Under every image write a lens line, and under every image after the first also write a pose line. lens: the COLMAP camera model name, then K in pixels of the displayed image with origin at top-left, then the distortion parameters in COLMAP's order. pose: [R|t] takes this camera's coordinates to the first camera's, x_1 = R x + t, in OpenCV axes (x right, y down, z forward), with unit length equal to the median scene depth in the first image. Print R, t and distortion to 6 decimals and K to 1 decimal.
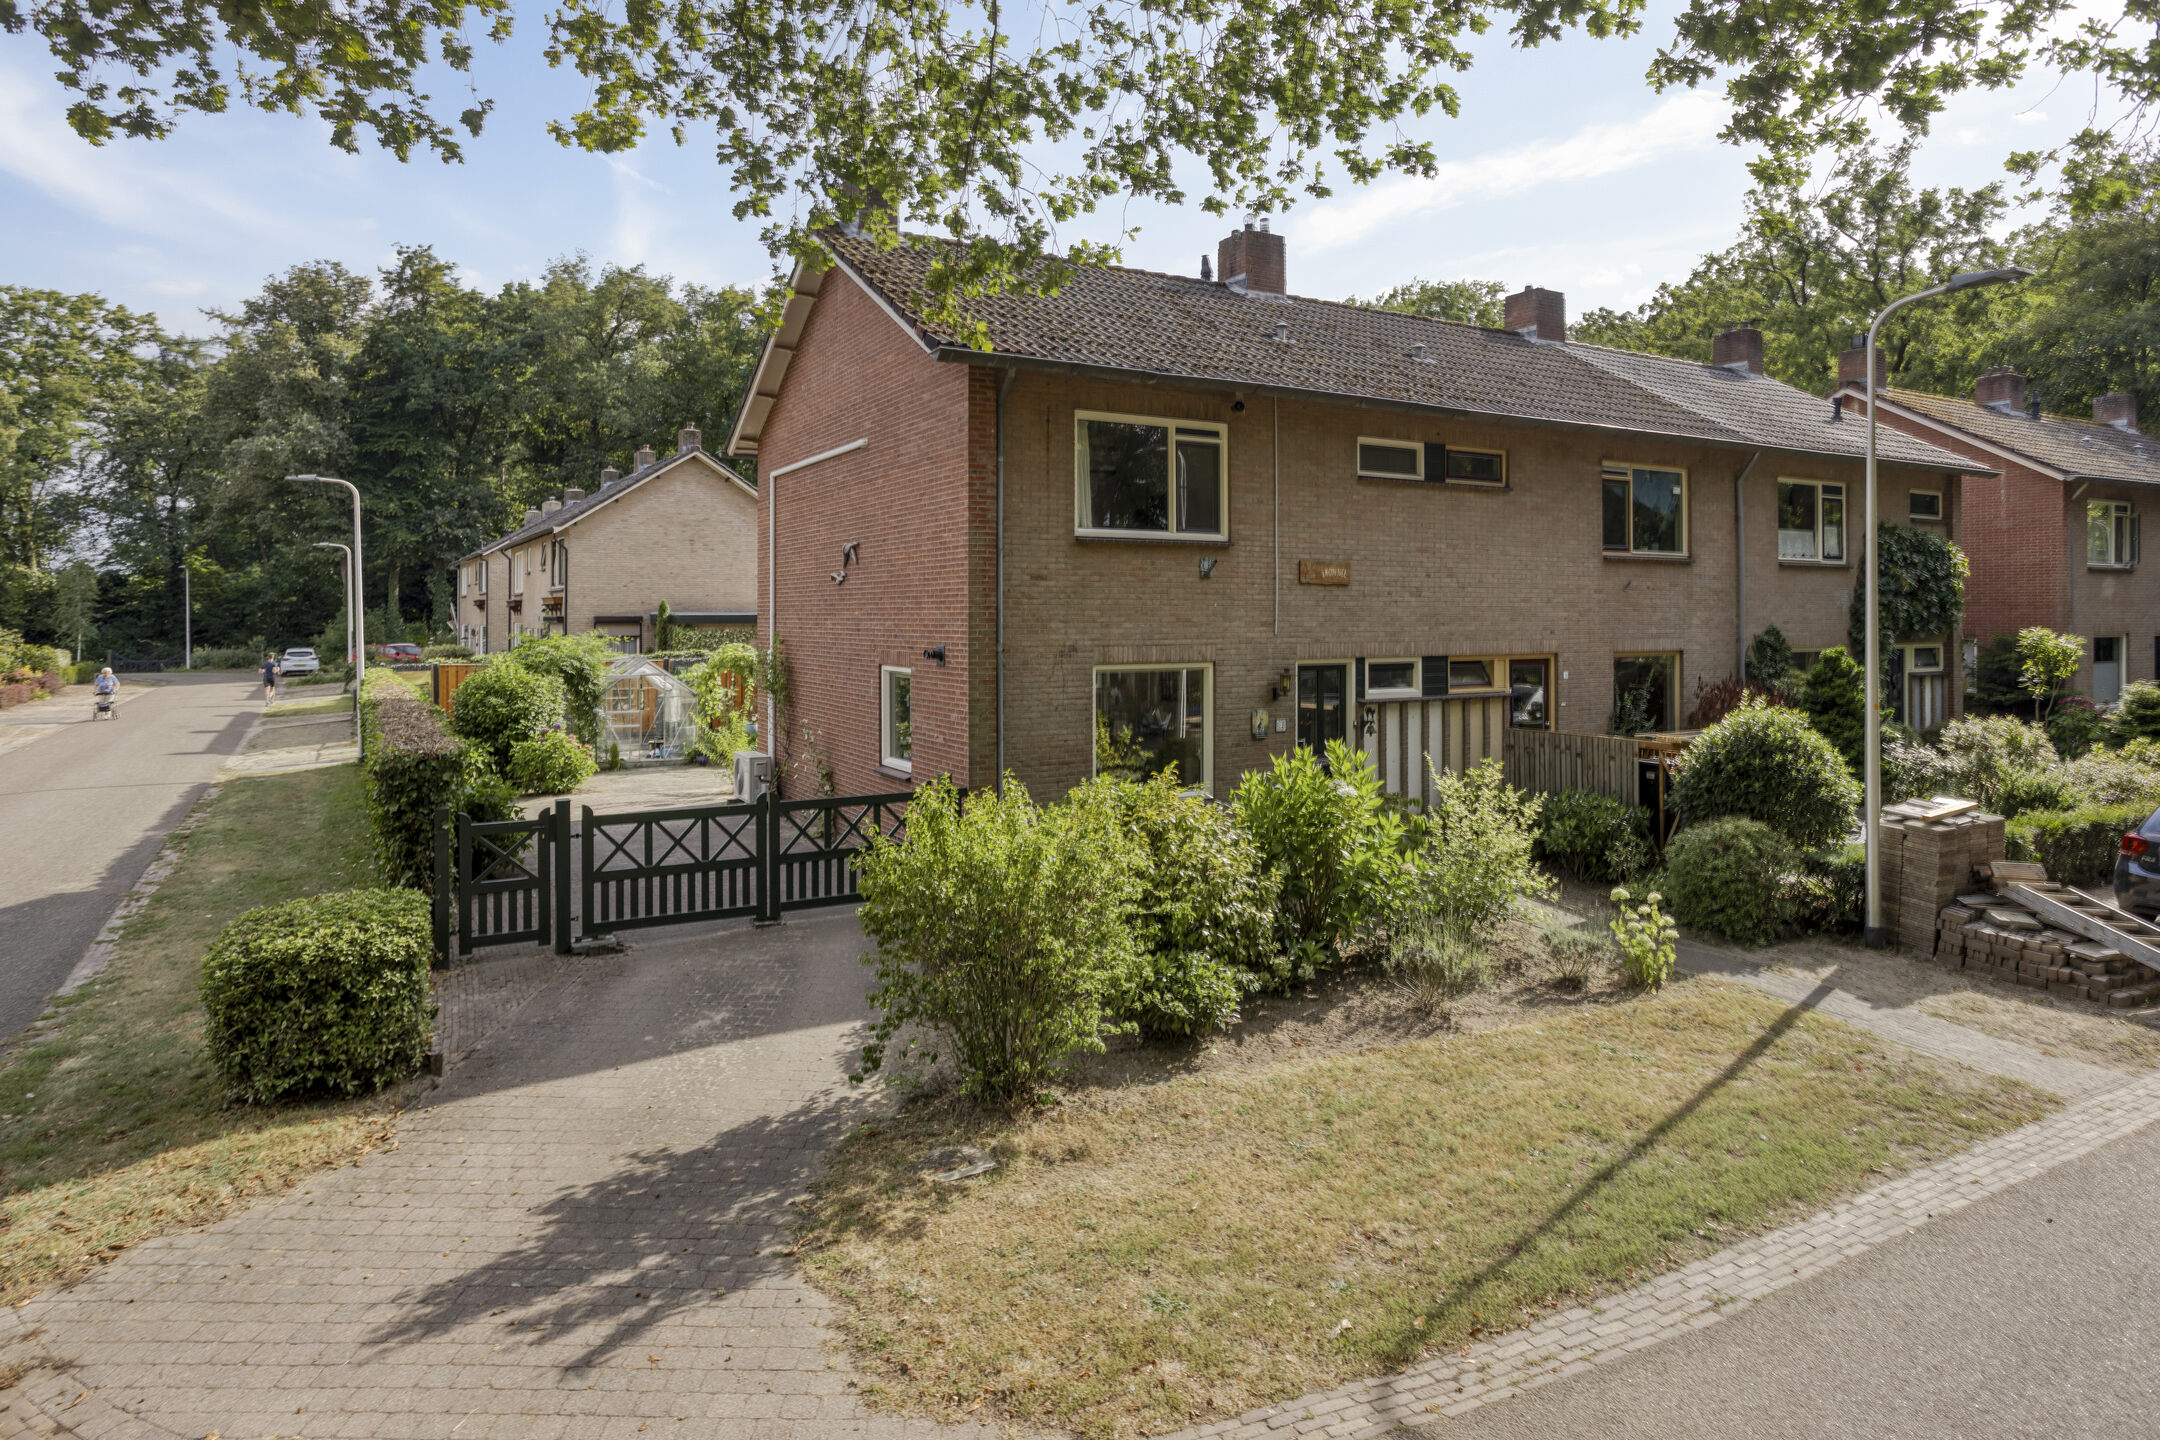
lens RADIAL K [[1246.9, 0, 1044.6], [0, 1246.9, 577.9], [0, 0, 1]] dist [-0.026191, 0.018389]
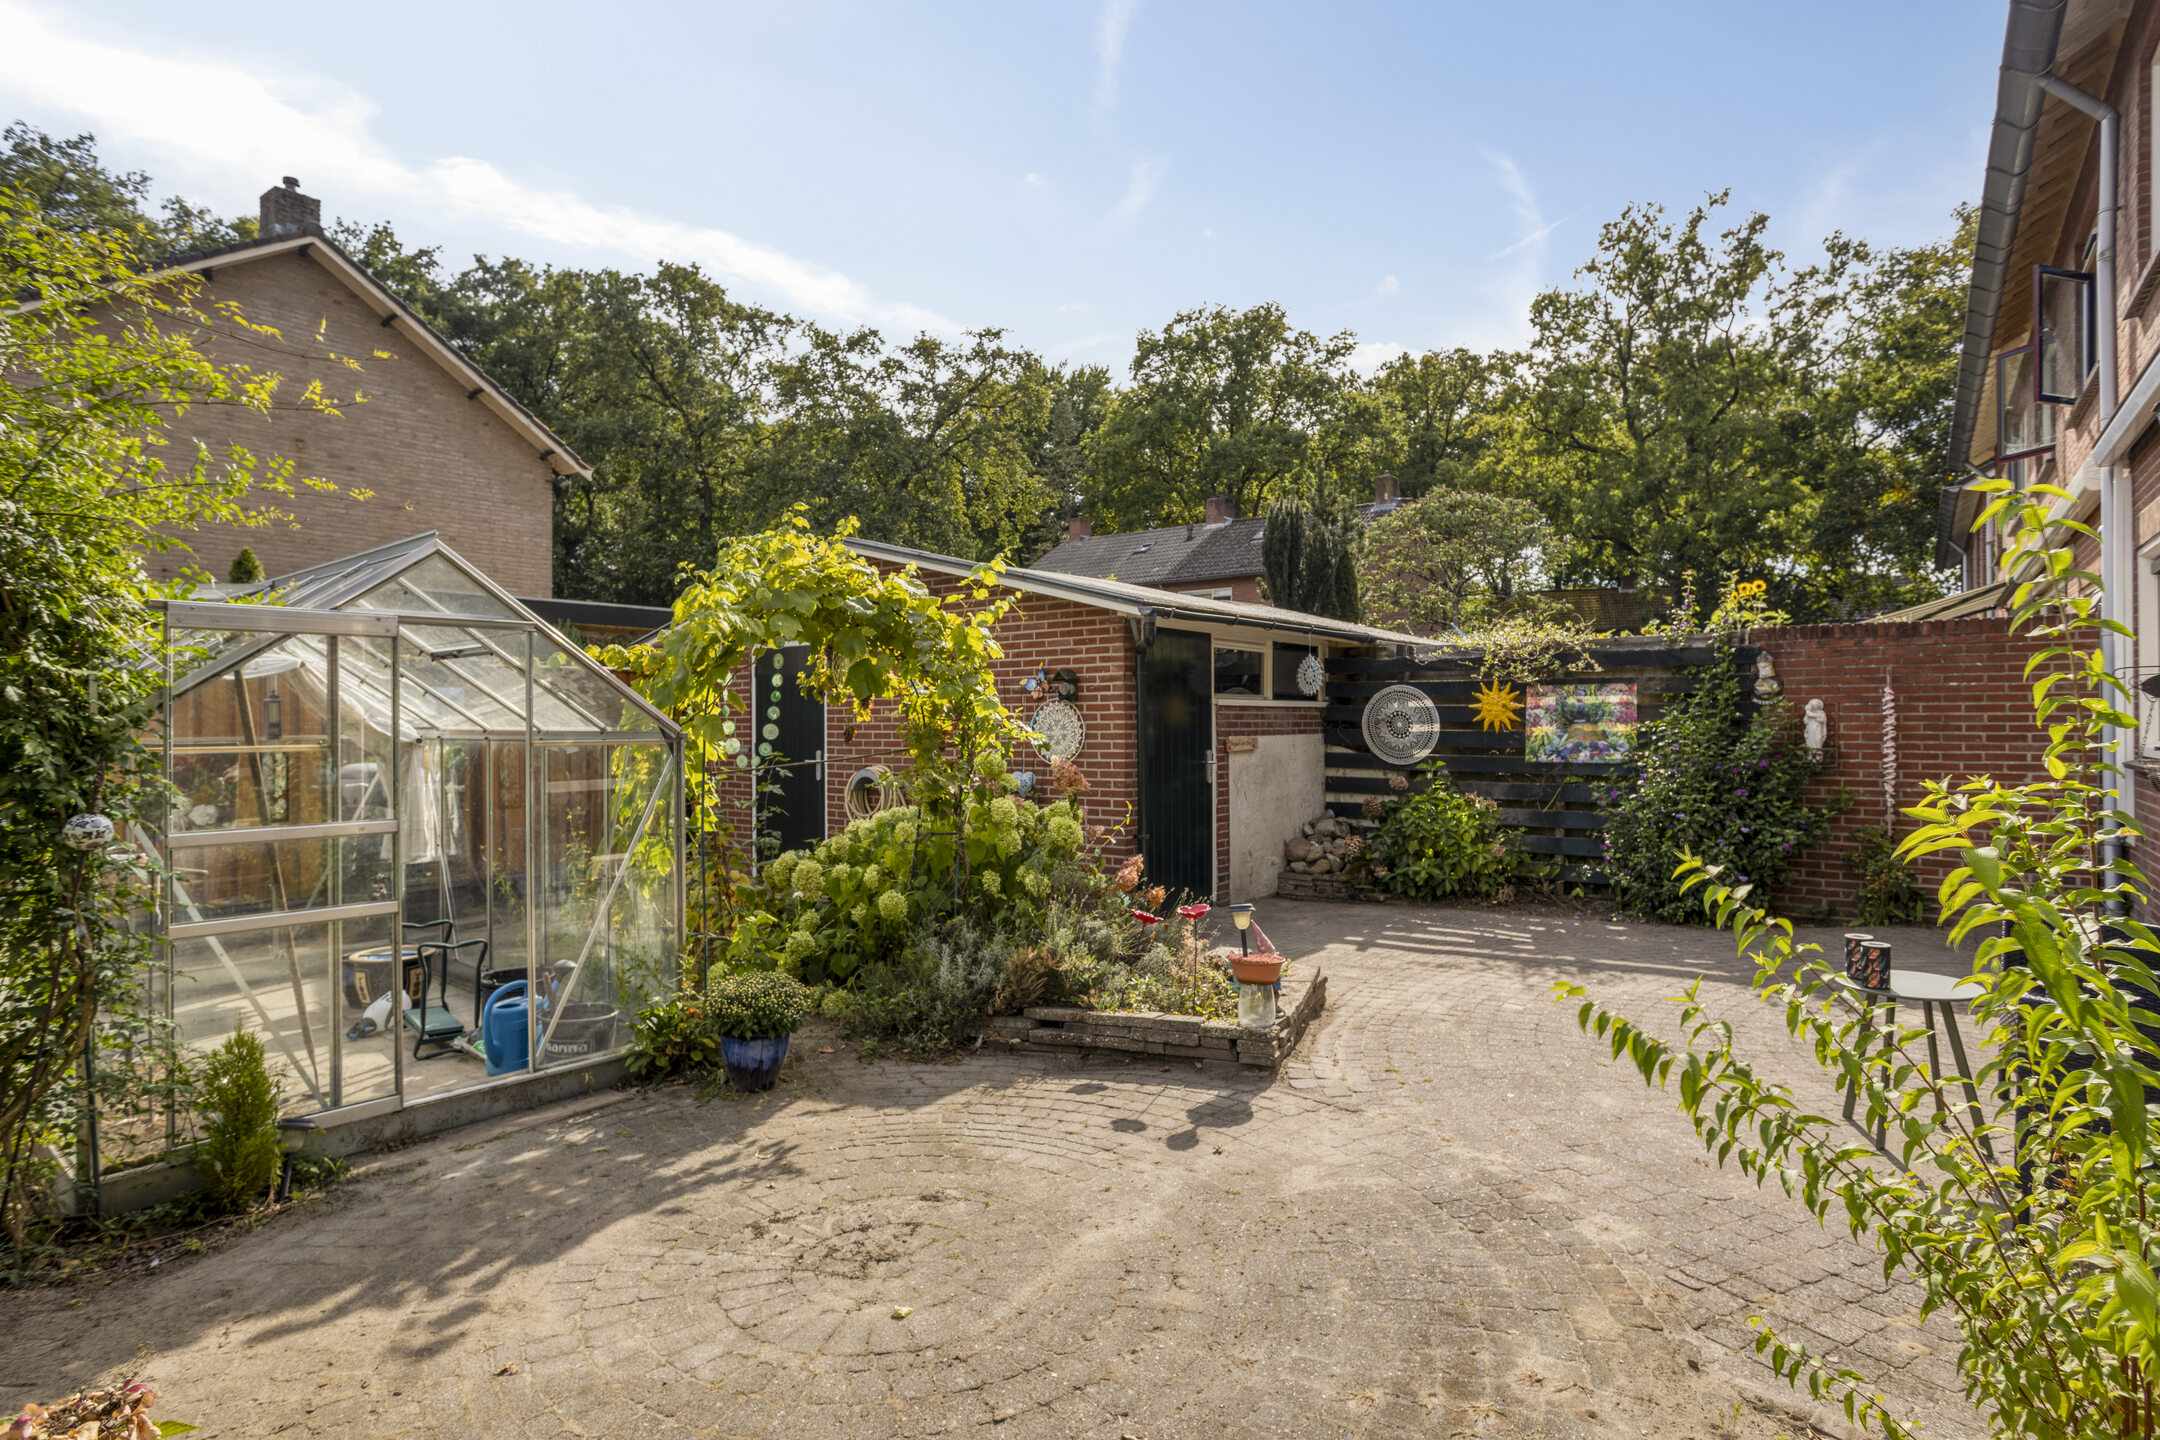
lens RADIAL K [[1148.1, 0, 1074.0], [0, 1148.1, 724.1], [0, 0, 1]] dist [-0.039820, 0.024676]
pose [[0.915914, -0.003157, 0.401362, -0.452454], [-0.007069, 0.999687, 0.023995, 0.132289], [-0.401312, -0.024814, 0.915605, 1.221827]]
